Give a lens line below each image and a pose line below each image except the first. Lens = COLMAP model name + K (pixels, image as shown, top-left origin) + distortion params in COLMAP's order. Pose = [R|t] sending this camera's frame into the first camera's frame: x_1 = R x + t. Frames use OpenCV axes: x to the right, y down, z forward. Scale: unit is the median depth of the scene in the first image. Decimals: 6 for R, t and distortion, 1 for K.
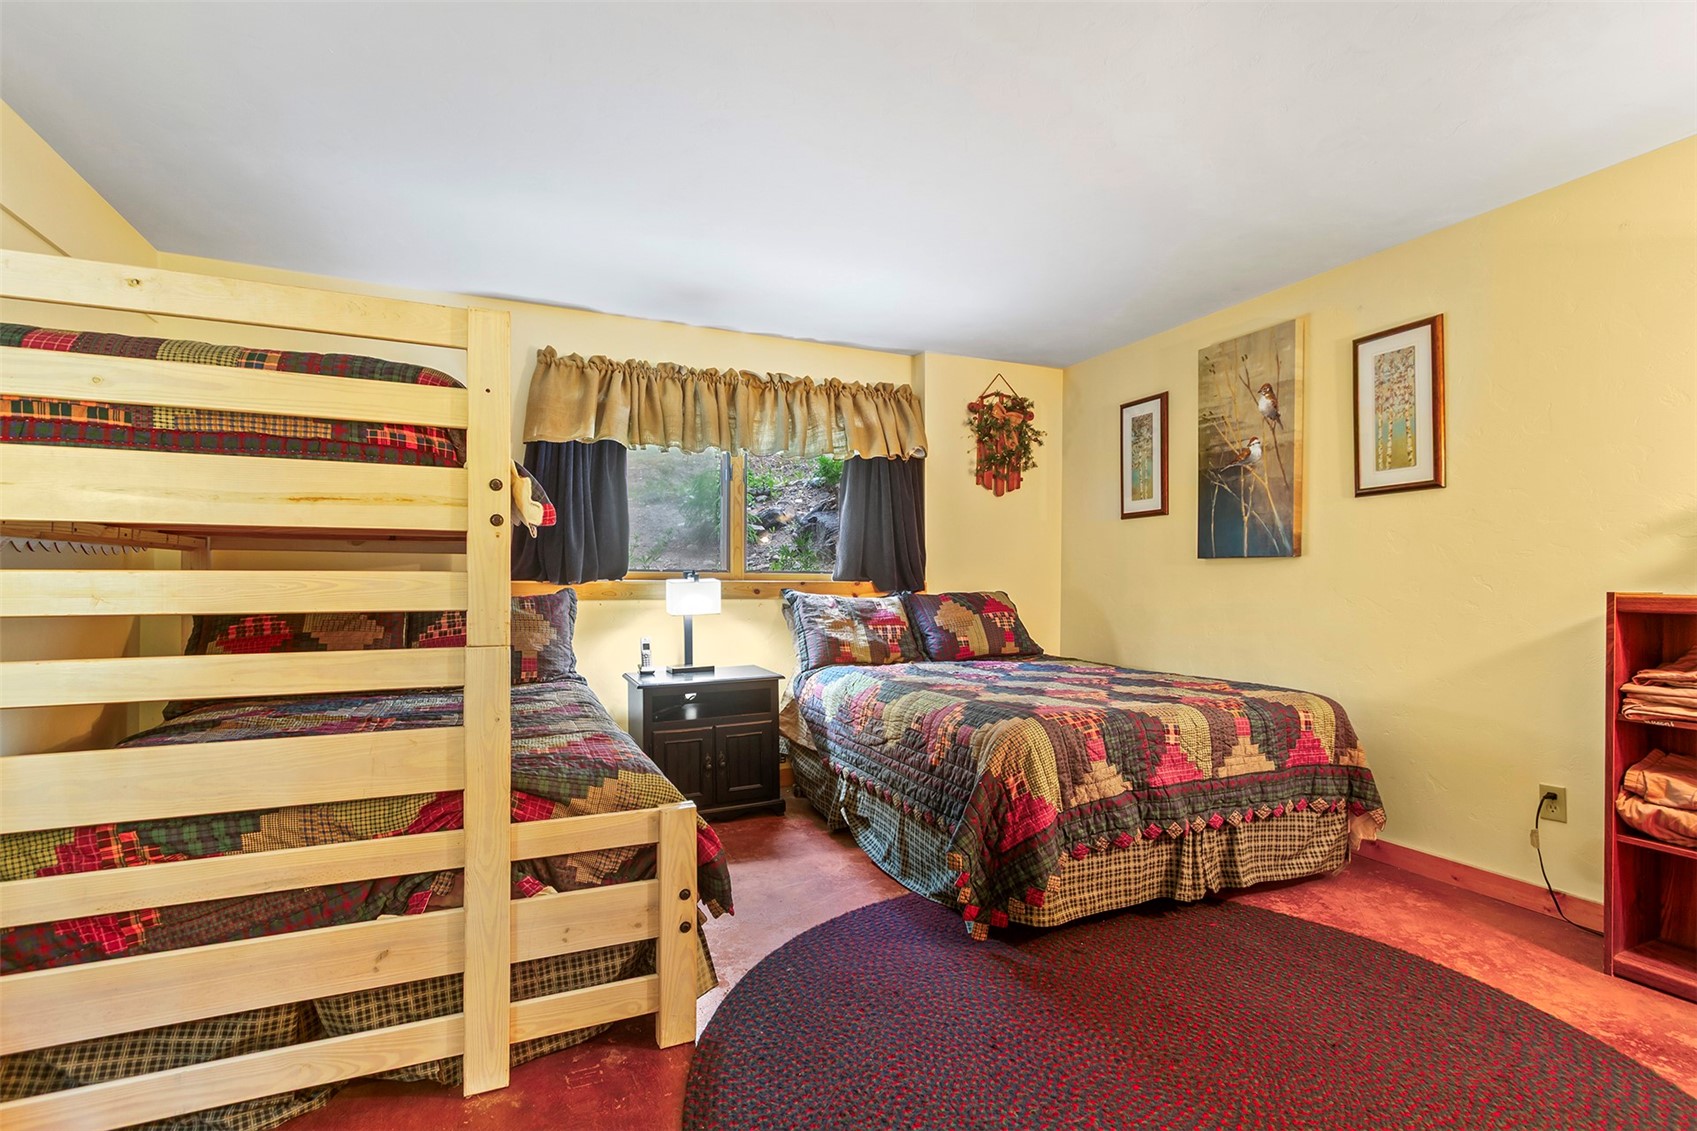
lens RADIAL K [[817.5, 0, 807.8], [0, 817.5, 565.6], [0, 0, 1]] dist [0.001112, -0.000755]
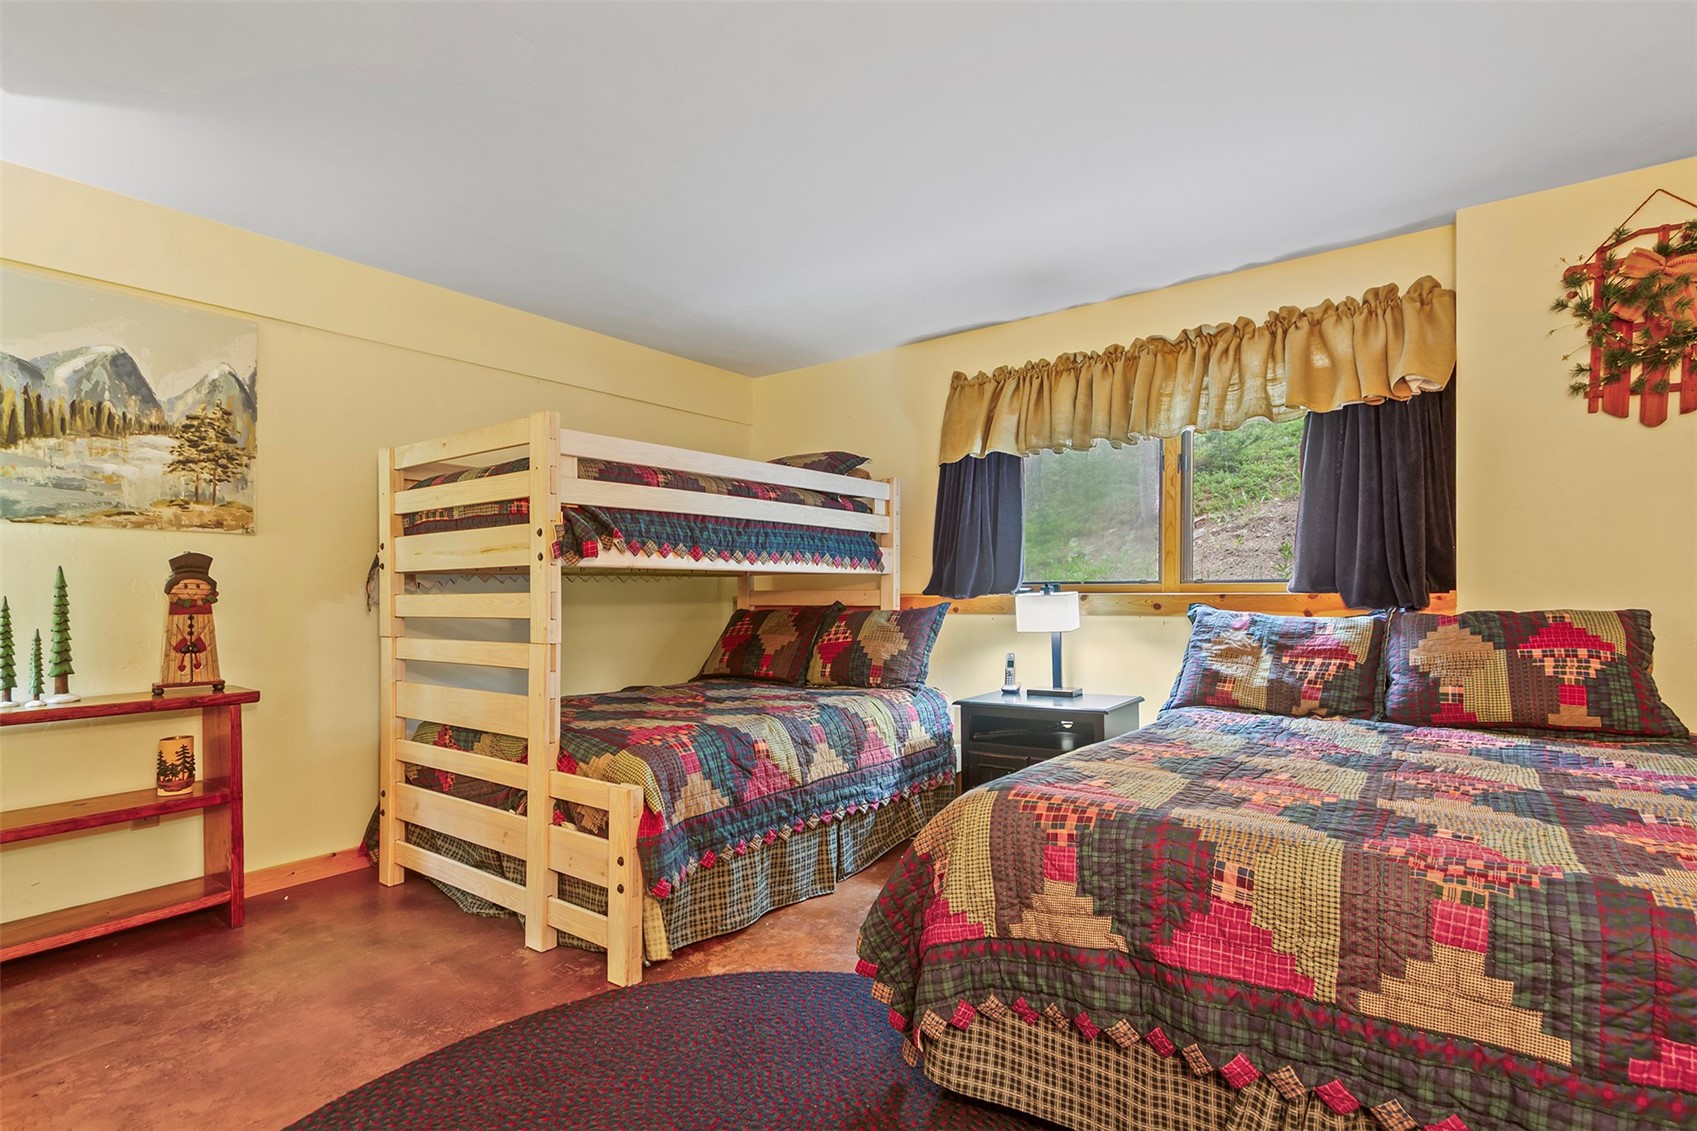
lens RADIAL K [[817.5, 0, 807.8], [0, 817.5, 565.6], [0, 0, 1]] dist [0.001112, -0.000755]
pose [[0.475682, -0.037456, -0.878820, 0.514303], [0.024994, 0.999265, -0.029061, 0.006644], [0.879262, -0.008141, 0.476269, 0.333654]]
